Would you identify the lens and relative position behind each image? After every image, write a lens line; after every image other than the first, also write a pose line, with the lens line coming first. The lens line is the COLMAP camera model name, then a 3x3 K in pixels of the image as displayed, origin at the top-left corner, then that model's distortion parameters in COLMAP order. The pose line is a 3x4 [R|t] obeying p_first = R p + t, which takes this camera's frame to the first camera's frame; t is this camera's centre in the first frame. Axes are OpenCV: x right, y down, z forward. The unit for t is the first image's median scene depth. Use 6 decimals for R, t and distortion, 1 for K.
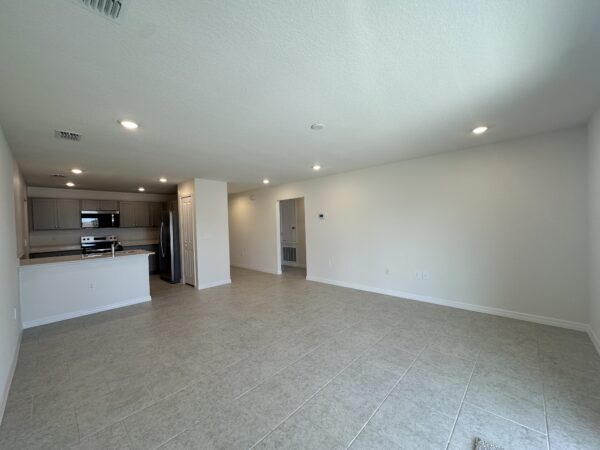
lens RADIAL K [[238.0, 0, 305.4], [0, 238.0, 225.8], [0, 0, 1]] dist [0.000551, 0.000119]
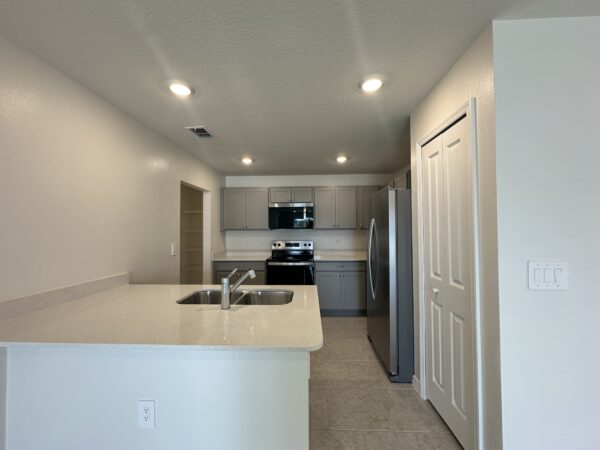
lens RADIAL K [[238.0, 0, 301.9], [0, 238.0, 225.8], [0, 0, 1]] dist [0.000551, 0.000119]
pose [[0.650188, 0.008956, -0.759720, -0.360997], [-0.025643, 0.999620, -0.010162, 0.006669], [0.759340, 0.026089, 0.650170, 0.631377]]
